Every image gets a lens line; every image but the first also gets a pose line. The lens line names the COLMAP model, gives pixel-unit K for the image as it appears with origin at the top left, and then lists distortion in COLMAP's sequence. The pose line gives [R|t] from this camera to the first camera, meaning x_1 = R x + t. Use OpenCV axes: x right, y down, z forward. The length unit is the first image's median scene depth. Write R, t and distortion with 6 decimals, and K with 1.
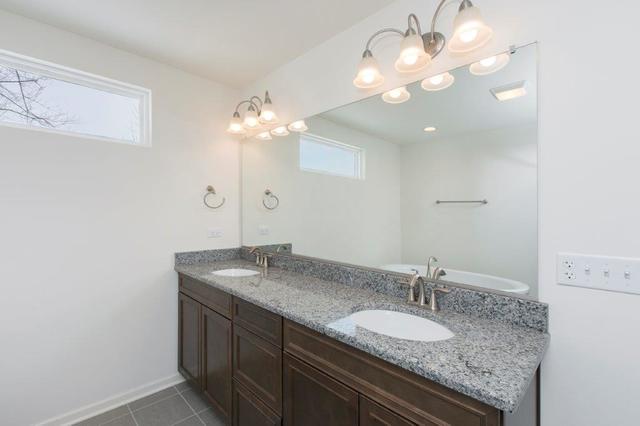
lens RADIAL K [[280.1, 0, 320.5], [0, 280.1, 214.4], [0, 0, 1]] dist [-0.005532, -0.000862]
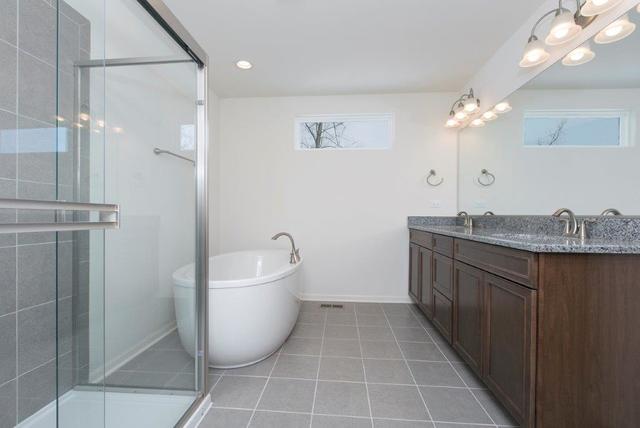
lens RADIAL K [[280.1, 0, 318.7], [0, 280.1, 215.9], [0, 0, 1]] dist [-0.005532, -0.000862]
pose [[0.638754, 0.003621, -0.769402, 0.339011], [-0.009787, 0.999946, -0.003419, 0.149430], [0.769349, 0.009714, 0.638755, -0.336024]]
